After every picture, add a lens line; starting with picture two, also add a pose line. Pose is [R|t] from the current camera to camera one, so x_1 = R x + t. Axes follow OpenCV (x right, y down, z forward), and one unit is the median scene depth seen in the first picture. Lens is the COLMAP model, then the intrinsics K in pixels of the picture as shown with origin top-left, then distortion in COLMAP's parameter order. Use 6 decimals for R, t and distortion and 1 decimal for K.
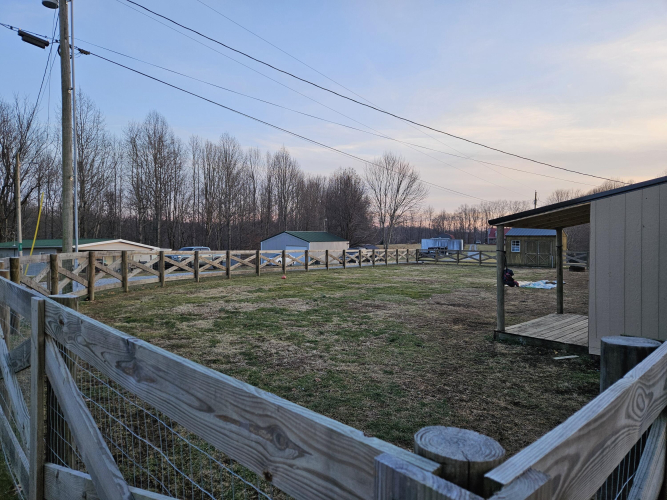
lens RADIAL K [[446.1, 0, 331.4], [0, 446.1, 248.2], [0, 0, 1]] dist [0.068252, -0.048306]
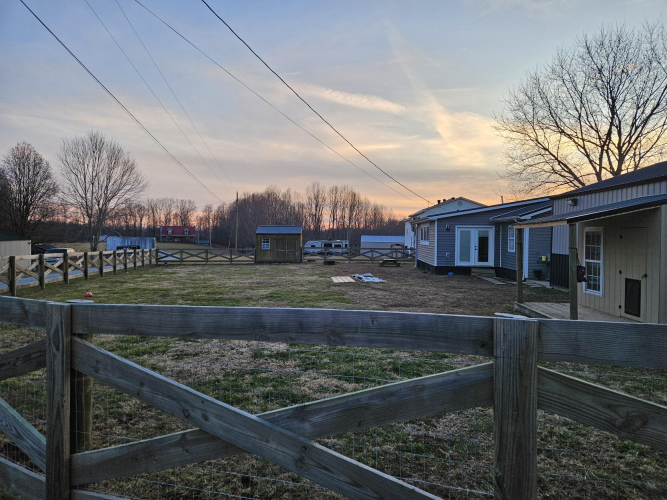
lens RADIAL K [[446.1, 0, 330.1], [0, 446.1, 246.7], [0, 0, 1]] dist [0.068252, -0.048306]
pose [[0.728781, -0.014401, 0.684595, -0.130093], [0.013872, 0.999884, 0.006266, -0.001609], [-0.684606, 0.004931, 0.728896, 0.100561]]
